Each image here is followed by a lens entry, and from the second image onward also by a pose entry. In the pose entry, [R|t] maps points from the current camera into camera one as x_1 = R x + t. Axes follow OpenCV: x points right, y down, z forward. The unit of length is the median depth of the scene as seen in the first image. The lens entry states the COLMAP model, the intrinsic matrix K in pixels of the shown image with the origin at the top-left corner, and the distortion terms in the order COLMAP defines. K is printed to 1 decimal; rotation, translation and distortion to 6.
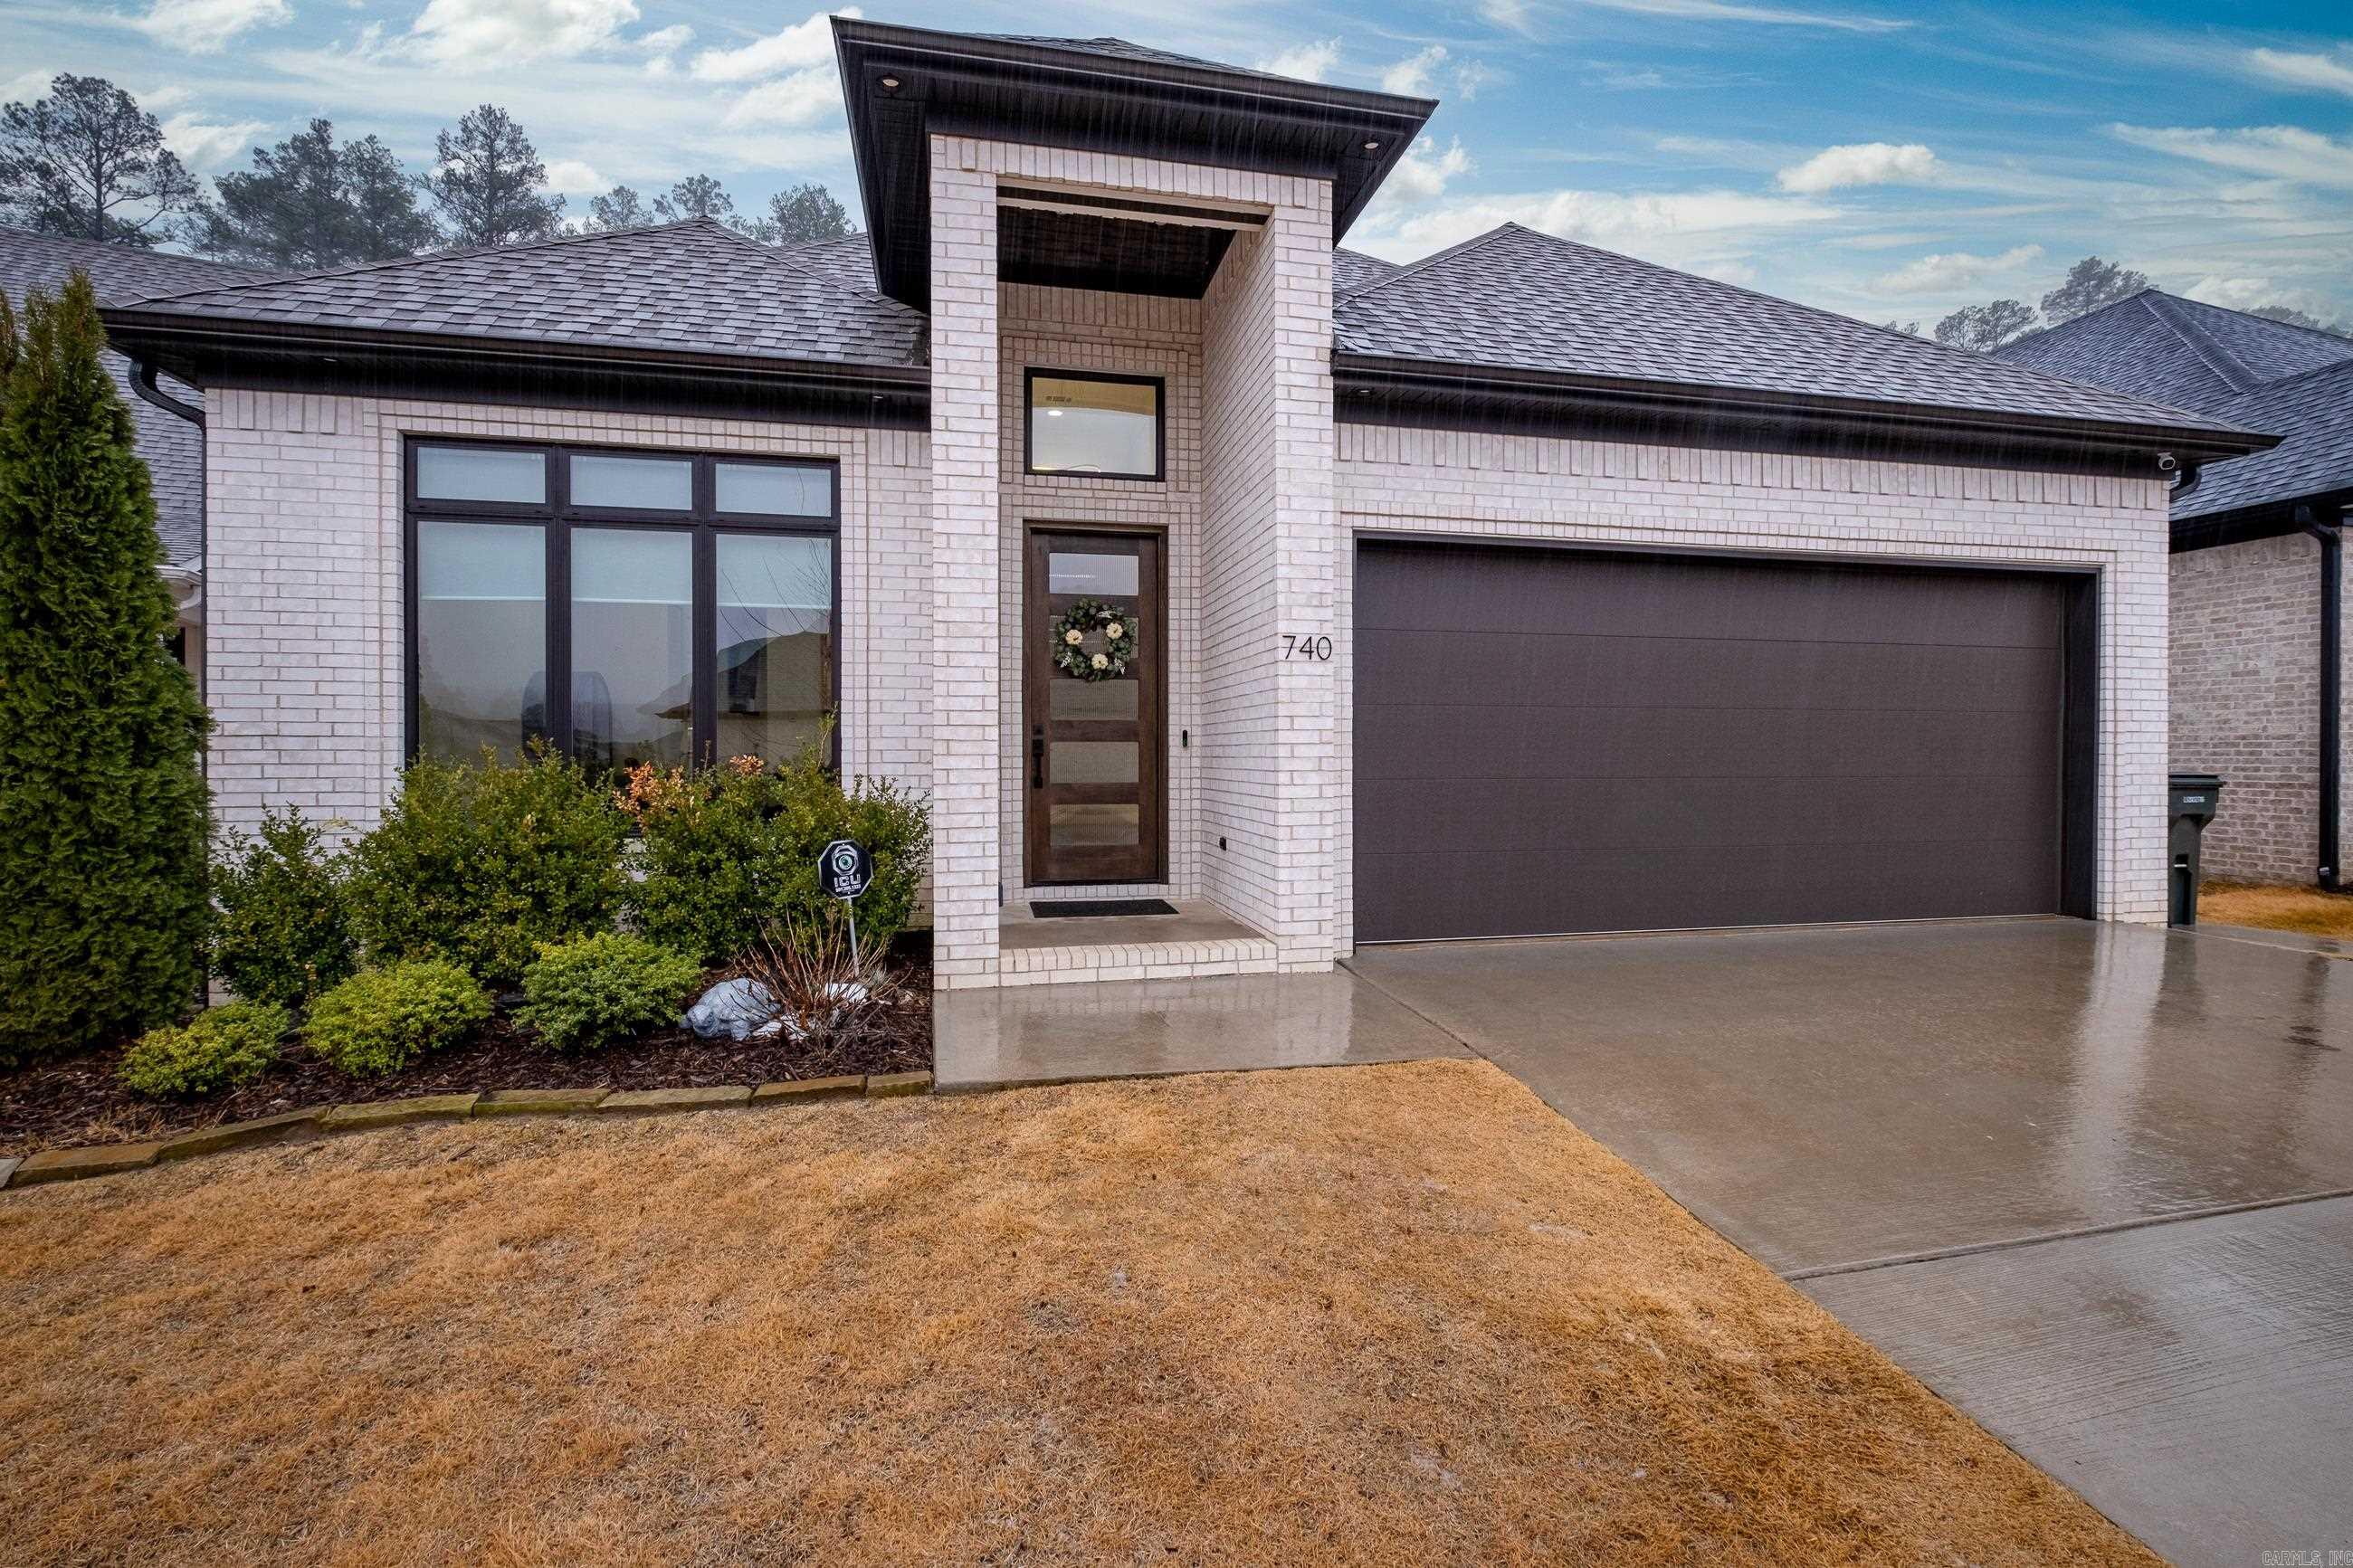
lens RADIAL K [[1038.2, 0, 1183.4], [0, 1038.2, 771.7], [0, 0, 1]] dist [-0.004124, 0.000837]
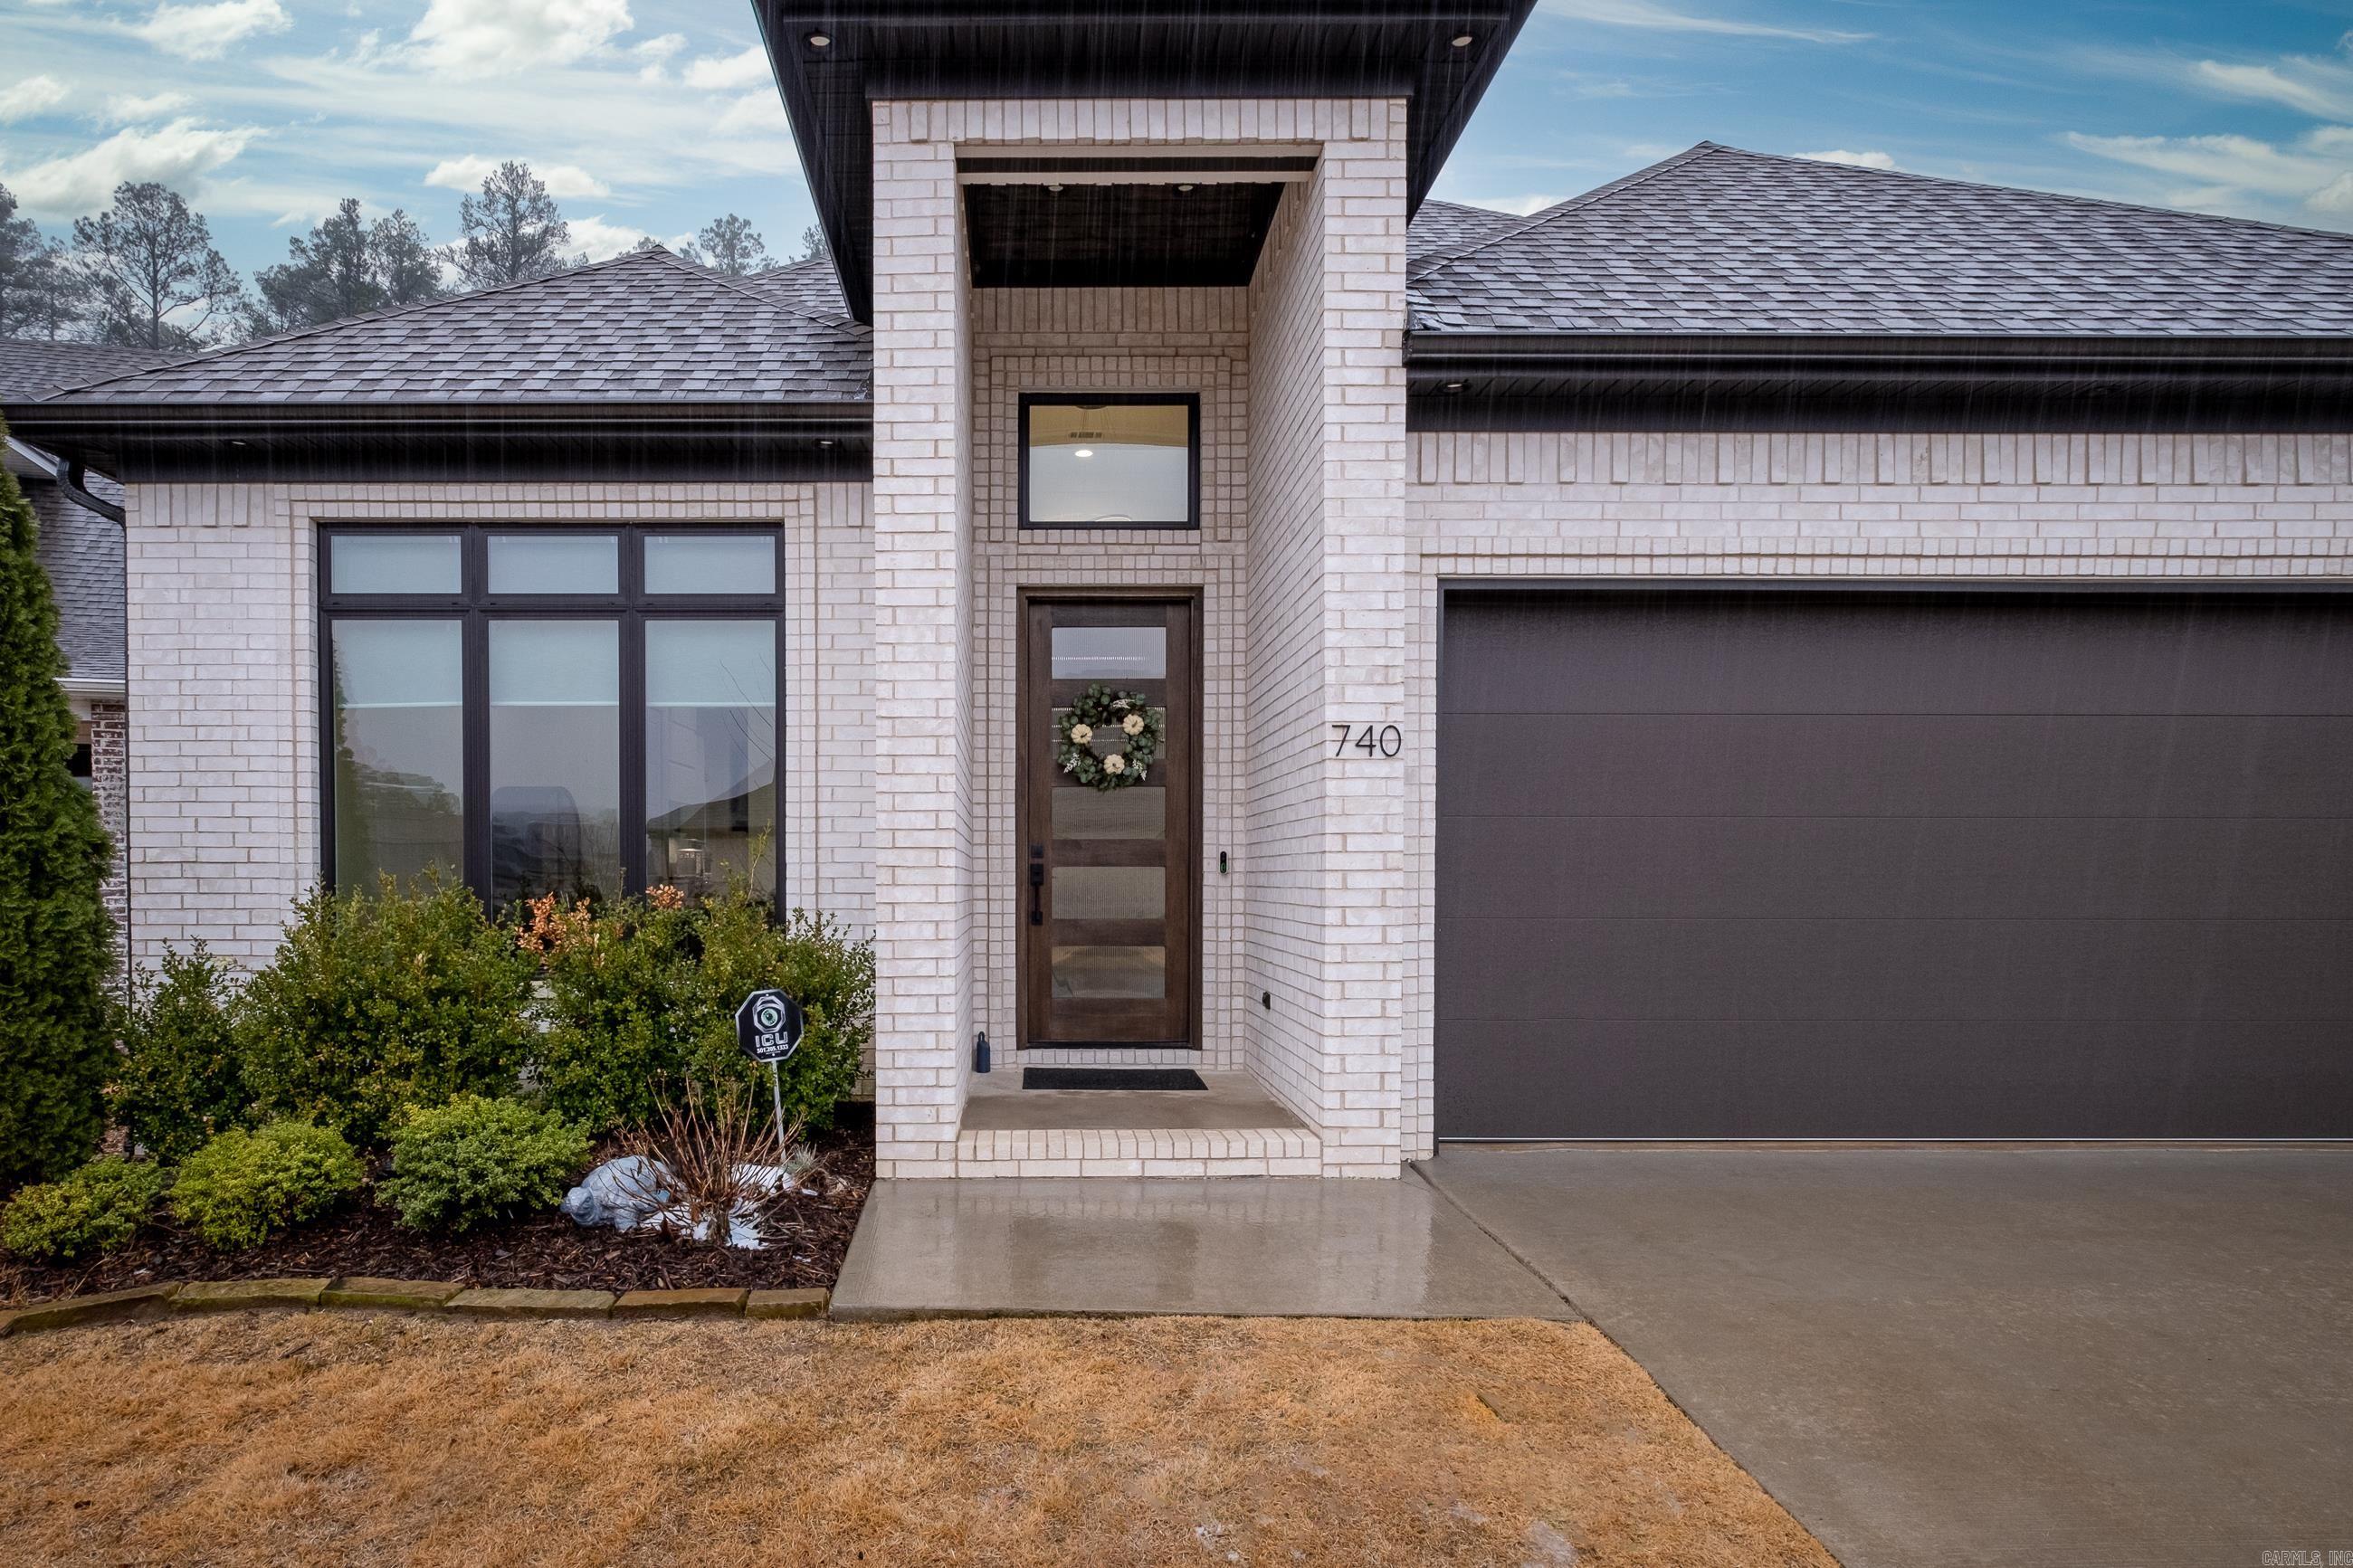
lens RADIAL K [[1256.8, 0, 1029.3], [0, 1256.8, 918.1], [0, 0, 1]] dist [-0.002327, -0.001888]
pose [[0.977380, 0.007594, -0.211355, 0.073562], [-0.004244, 0.999858, 0.016299, -0.006443], [0.211449, -0.015033, 0.977273, 0.071524]]
